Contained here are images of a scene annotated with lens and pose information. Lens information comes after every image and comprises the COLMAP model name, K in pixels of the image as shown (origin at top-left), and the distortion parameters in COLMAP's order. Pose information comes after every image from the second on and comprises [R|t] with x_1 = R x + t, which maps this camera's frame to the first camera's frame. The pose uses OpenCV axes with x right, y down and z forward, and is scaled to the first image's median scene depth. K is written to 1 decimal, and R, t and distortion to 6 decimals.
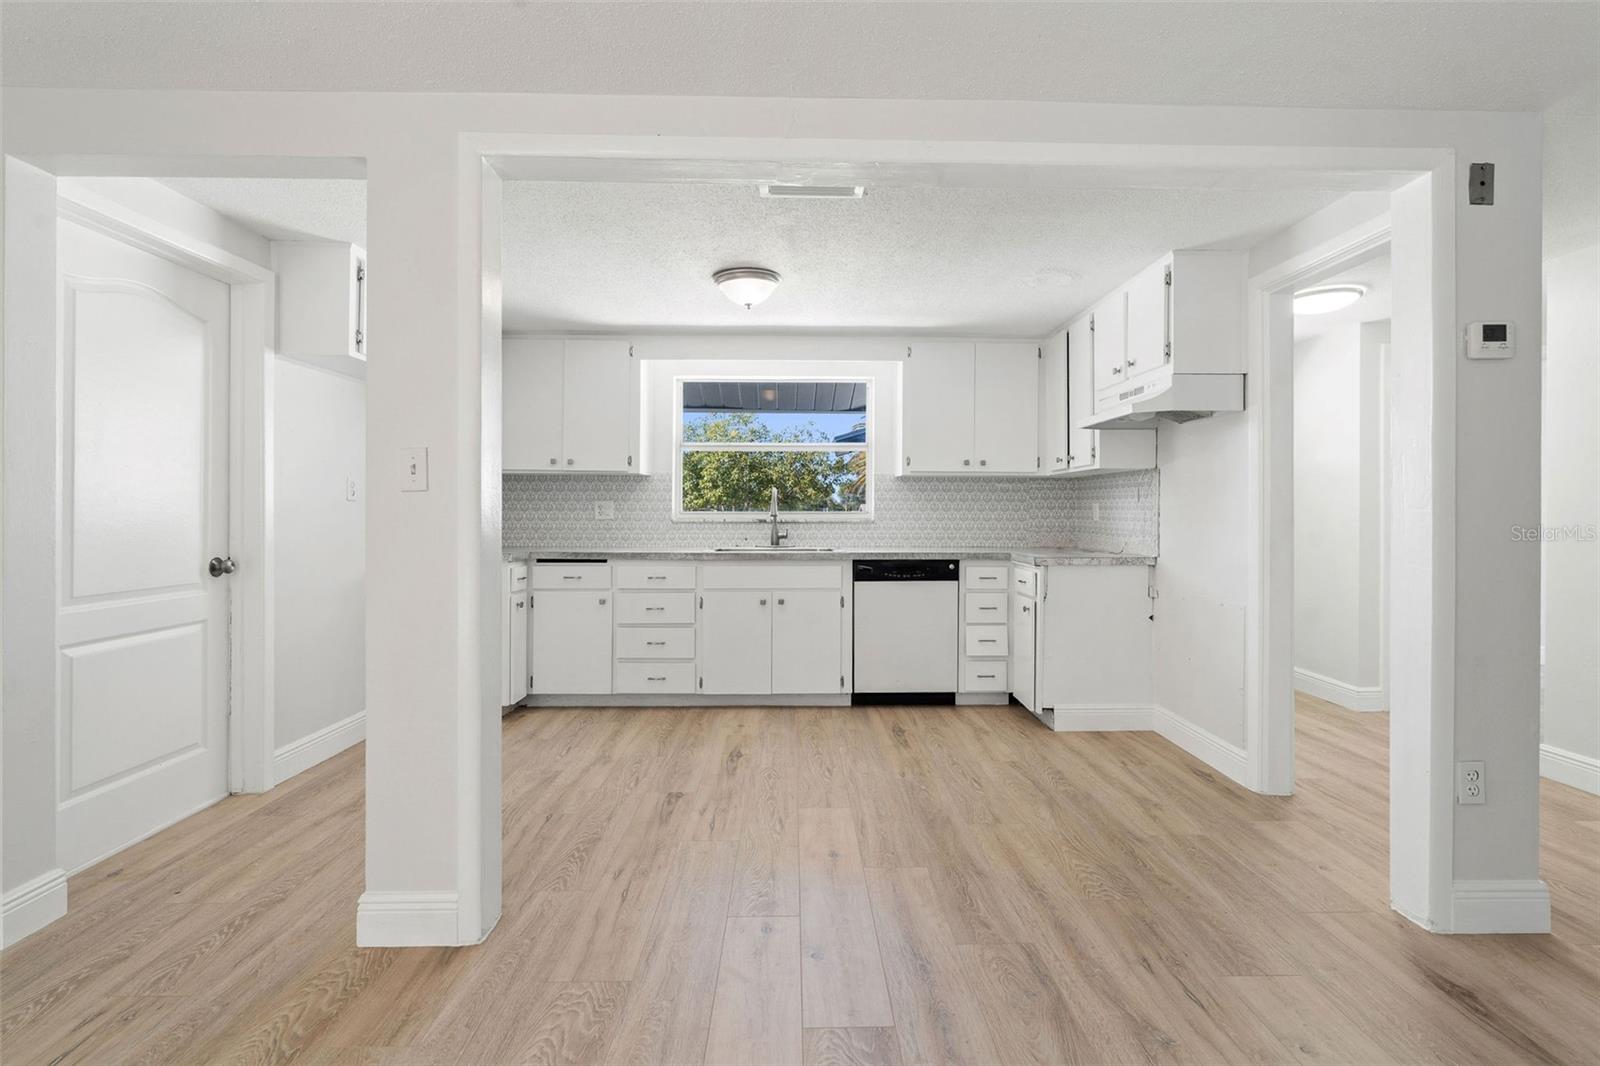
lens RADIAL K [[743.7, 0, 812.8], [0, 743.7, 505.2], [0, 0, 1]] dist [-0.010323, 0.004686]
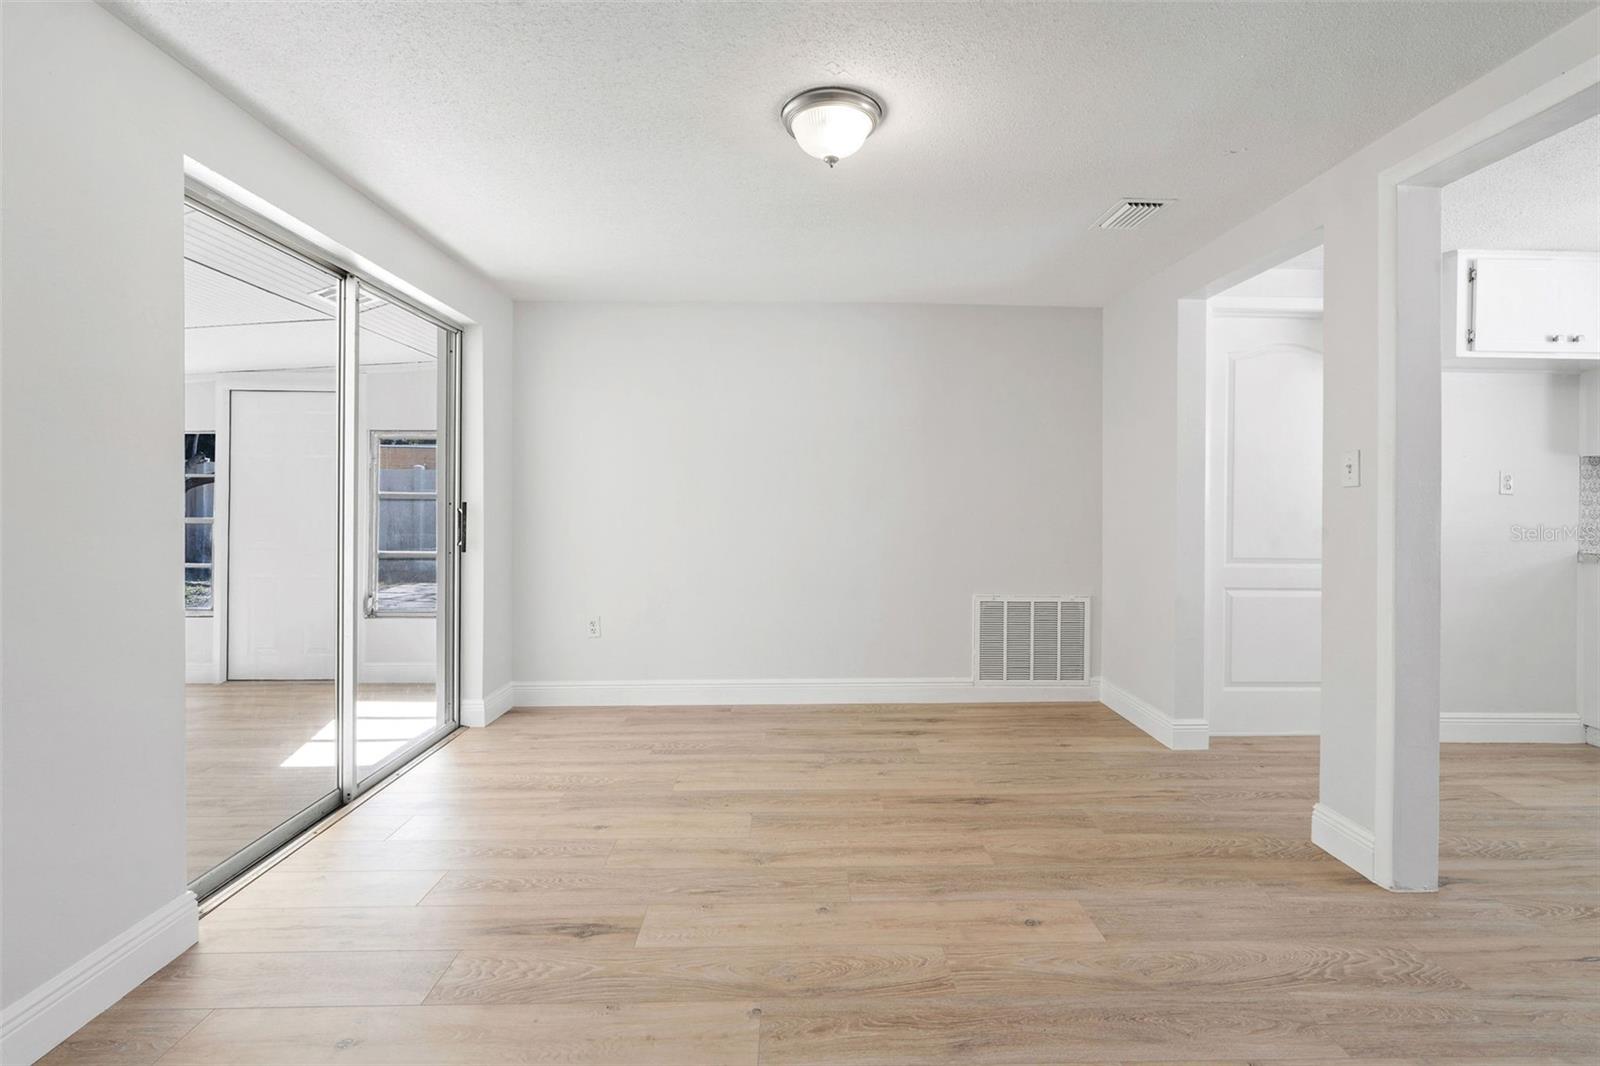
lens RADIAL K [[743.7, 0, 812.0], [0, 743.7, 501.6], [0, 0, 1]] dist [-0.010323, 0.004686]
pose [[0.008957, 0.002733, -0.999956, 0.299909], [-0.000992, 0.999996, 0.002724, 0.001295], [0.999959, 0.000968, 0.008960, 0.053670]]
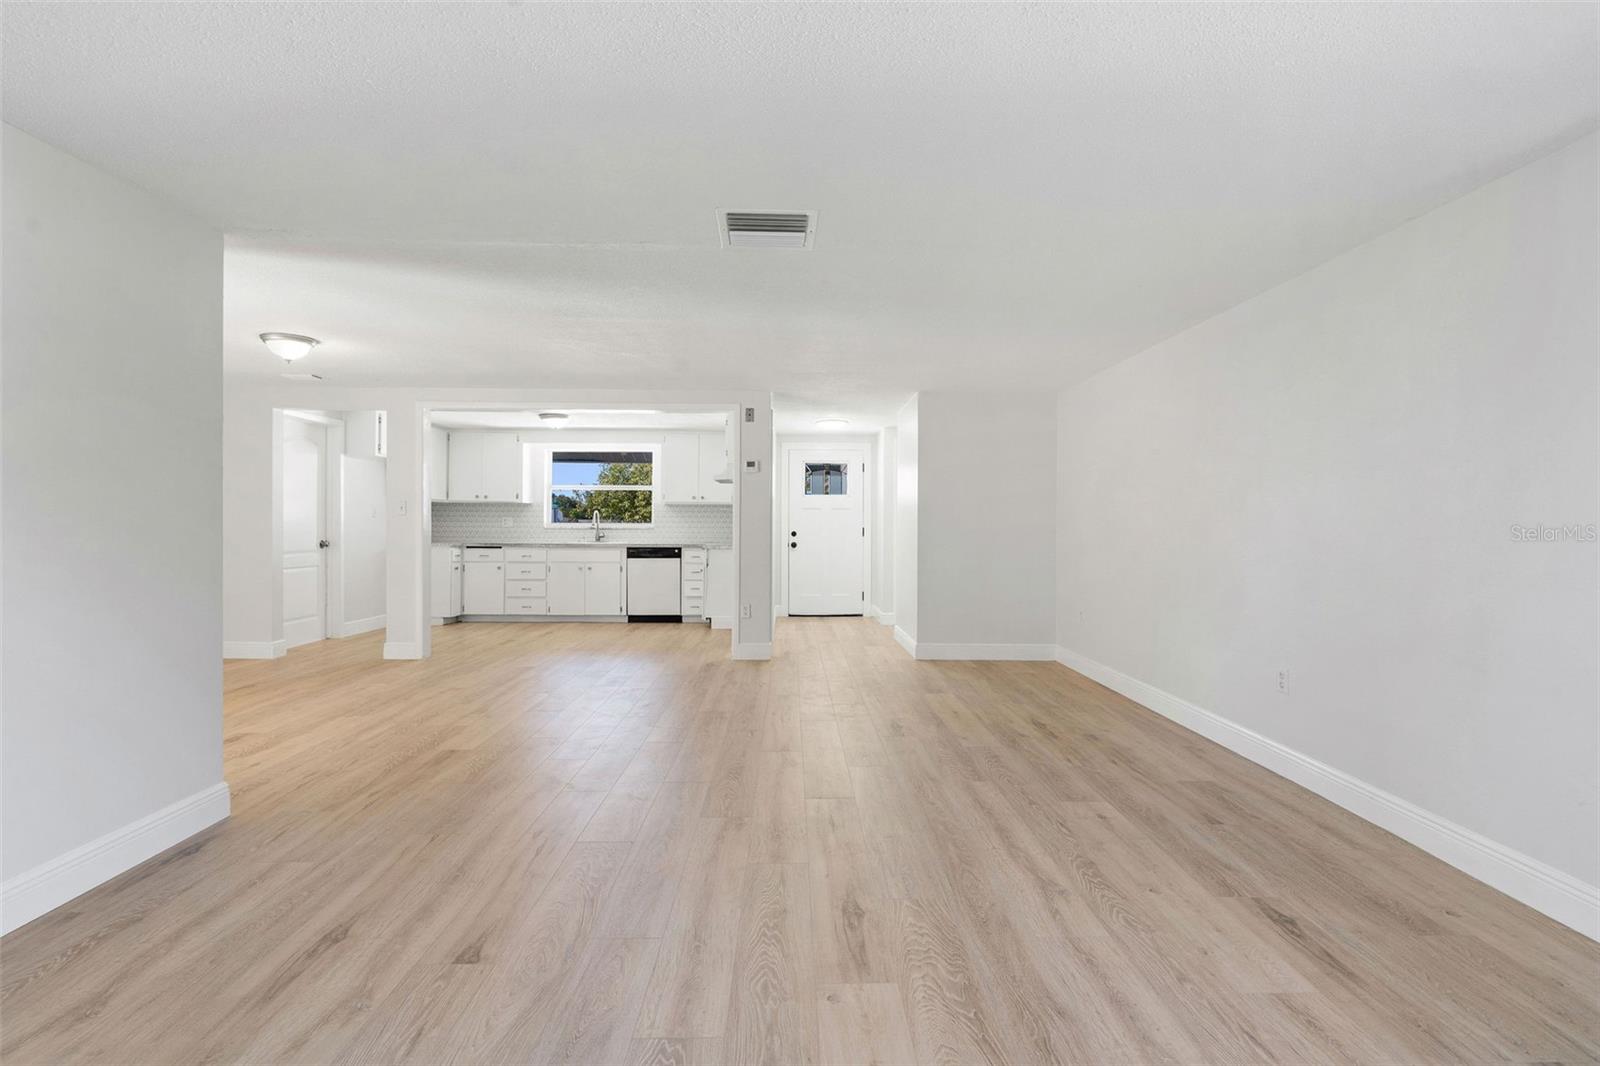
lens RADIAL K [[743.7, 0, 810.1], [0, 743.7, 522.3], [0, 0, 1]] dist [-0.010323, 0.004686]
pose [[0.999997, 0.002346, 0.001084, 0.545257], [-0.002351, 0.999988, 0.004236, -0.002295], [-0.001075, -0.004239, 0.999990, -0.983945]]
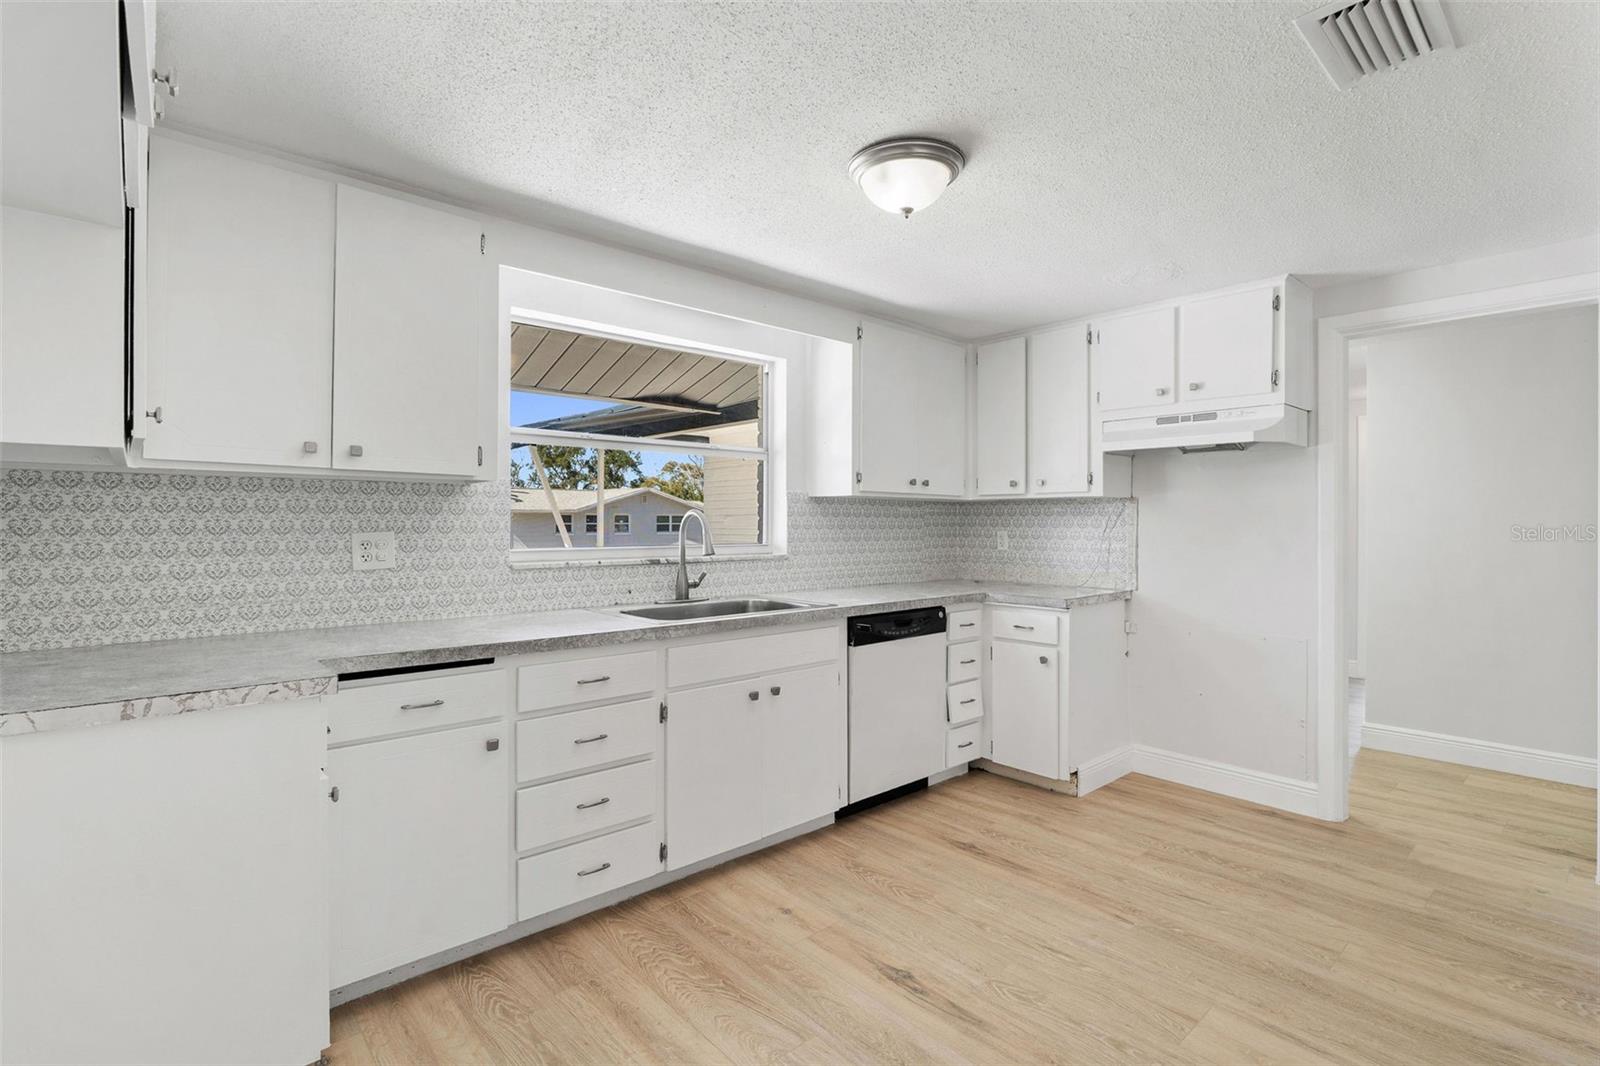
lens RADIAL K [[743.7, 0, 826.1], [0, 743.7, 523.6], [0, 0, 1]] dist [-0.010323, 0.004686]
pose [[0.757757, -0.000536, 0.652537, -0.428861], [-0.005551, 0.999958, 0.007267, -0.019440], [-0.652513, -0.009129, 0.757722, 0.487840]]
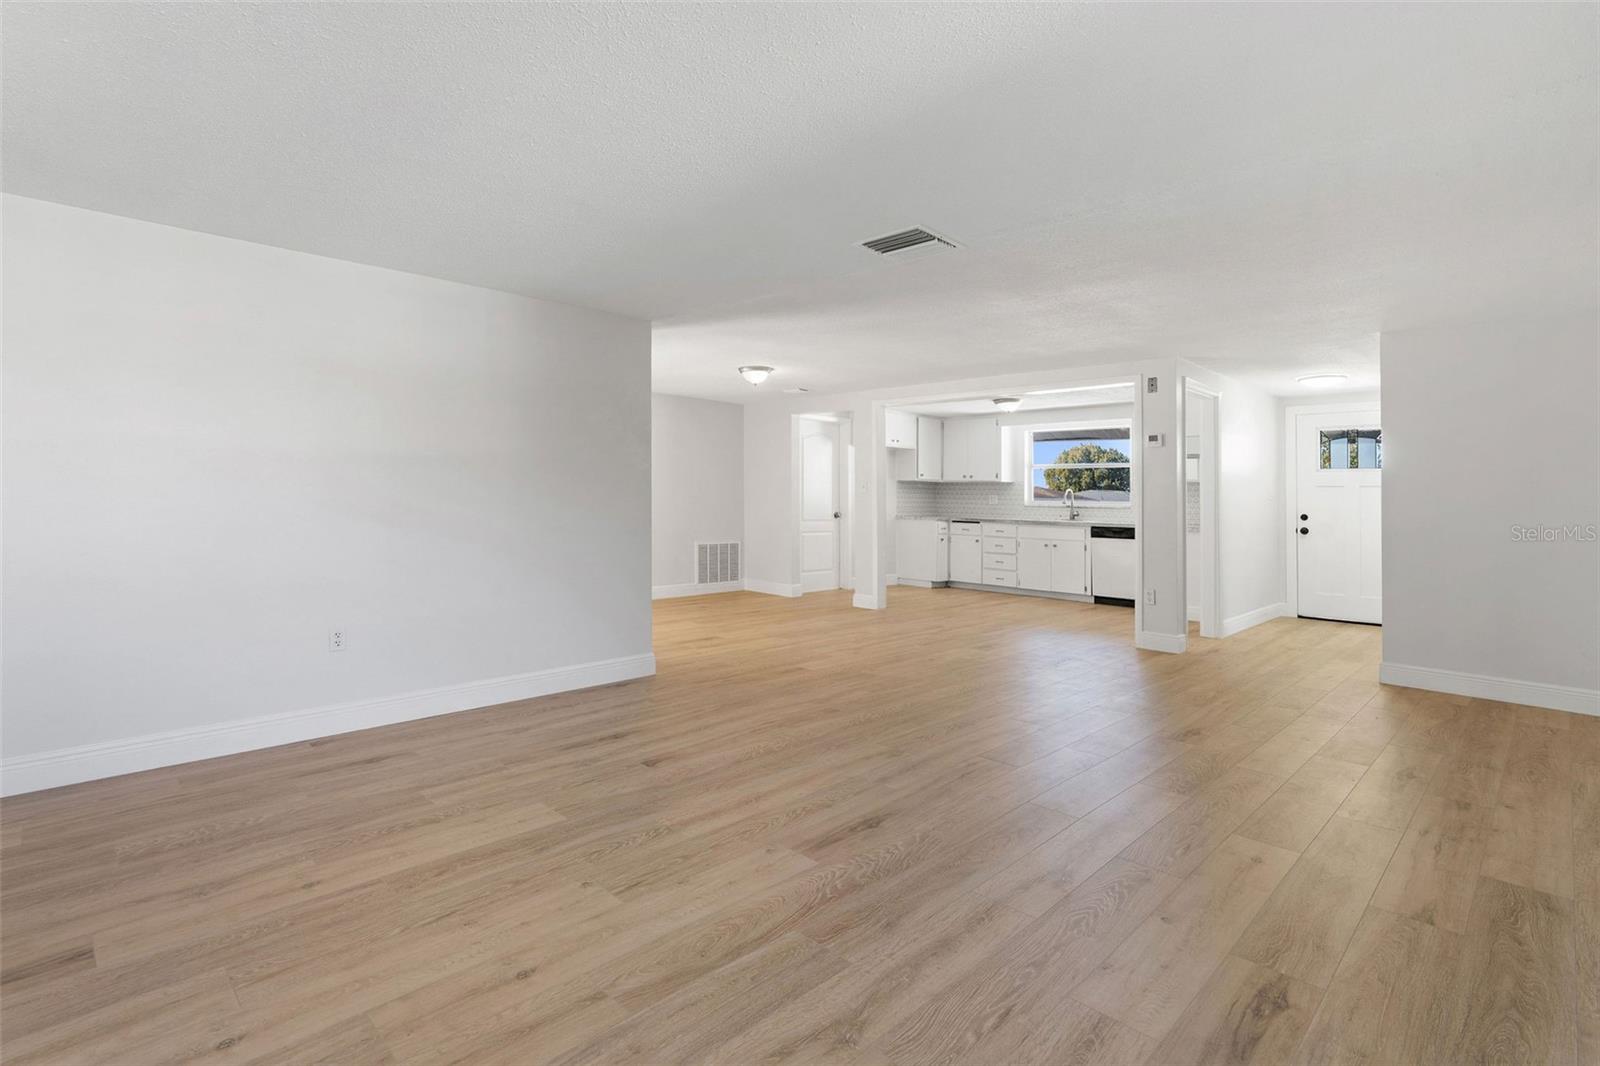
lens RADIAL K [[774.1, 0, 789.8], [0, 774.1, 471.2], [0, 0, 1]] dist [-0.017881, 0.005506]
pose [[0.685513, -0.016400, -0.727876, 0.993664], [-0.010026, 0.999439, -0.031962, 0.002484], [0.727991, 0.029208, 0.684964, -0.959109]]
